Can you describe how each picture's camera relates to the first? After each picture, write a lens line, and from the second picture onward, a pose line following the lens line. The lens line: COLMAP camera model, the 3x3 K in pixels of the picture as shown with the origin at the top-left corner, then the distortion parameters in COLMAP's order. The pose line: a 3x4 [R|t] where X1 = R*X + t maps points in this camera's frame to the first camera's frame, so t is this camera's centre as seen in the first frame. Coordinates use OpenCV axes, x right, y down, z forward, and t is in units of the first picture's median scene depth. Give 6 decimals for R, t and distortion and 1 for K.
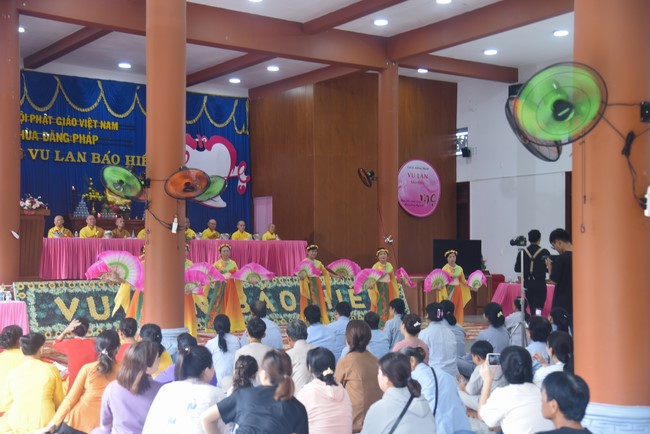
lens RADIAL K [[899.7, 0, 325.0], [0, 899.7, 217.0], [0, 0, 1]] dist [0.077593, 0.719626]
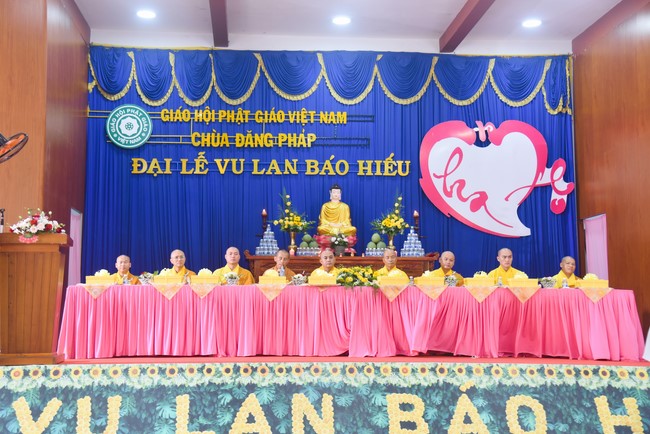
lens RADIAL K [[899.7, 0, 325.0], [0, 899.7, 217.0], [0, 0, 1]] dist [0.077593, 0.719626]
pose [[0.853243, -0.051309, -0.518983, 0.096810], [0.018017, 0.997454, -0.068992, 0.017392], [0.521202, 0.049517, 0.851996, 0.449410]]
